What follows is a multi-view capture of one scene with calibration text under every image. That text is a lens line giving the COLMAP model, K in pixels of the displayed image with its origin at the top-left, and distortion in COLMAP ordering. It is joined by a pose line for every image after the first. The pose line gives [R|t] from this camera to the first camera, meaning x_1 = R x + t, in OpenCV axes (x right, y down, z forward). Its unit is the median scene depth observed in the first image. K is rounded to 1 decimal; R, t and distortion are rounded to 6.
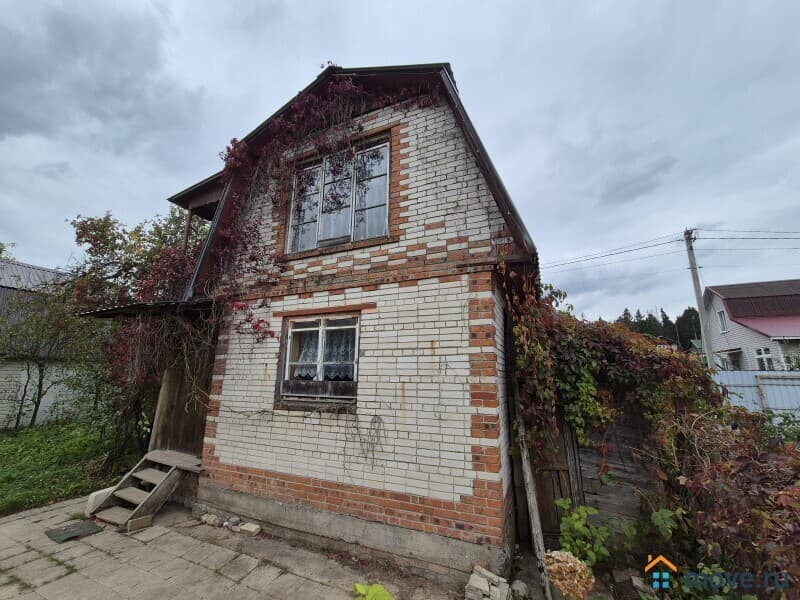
lens RADIAL K [[325.6, 0, 400.2], [0, 325.6, 298.0], [0, 0, 1]] dist [0.000550, -0.001682]
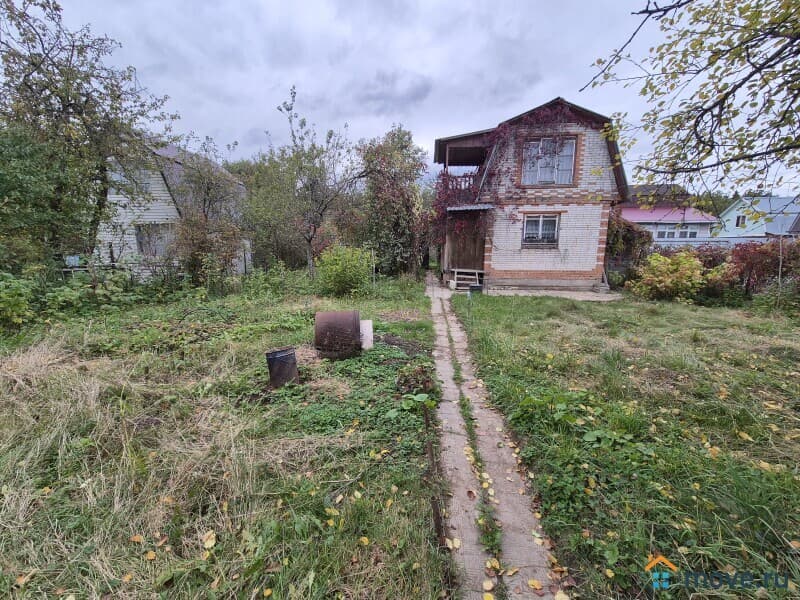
lens RADIAL K [[325.6, 0, 401.7], [0, 325.6, 299.3], [0, 0, 1]] dist [0.000550, -0.001682]
pose [[0.945373, -0.052499, 0.321735, -2.233544], [-0.071178, 0.929891, 0.360882, -0.175652], [-0.318125, -0.364069, 0.875357, -1.209593]]
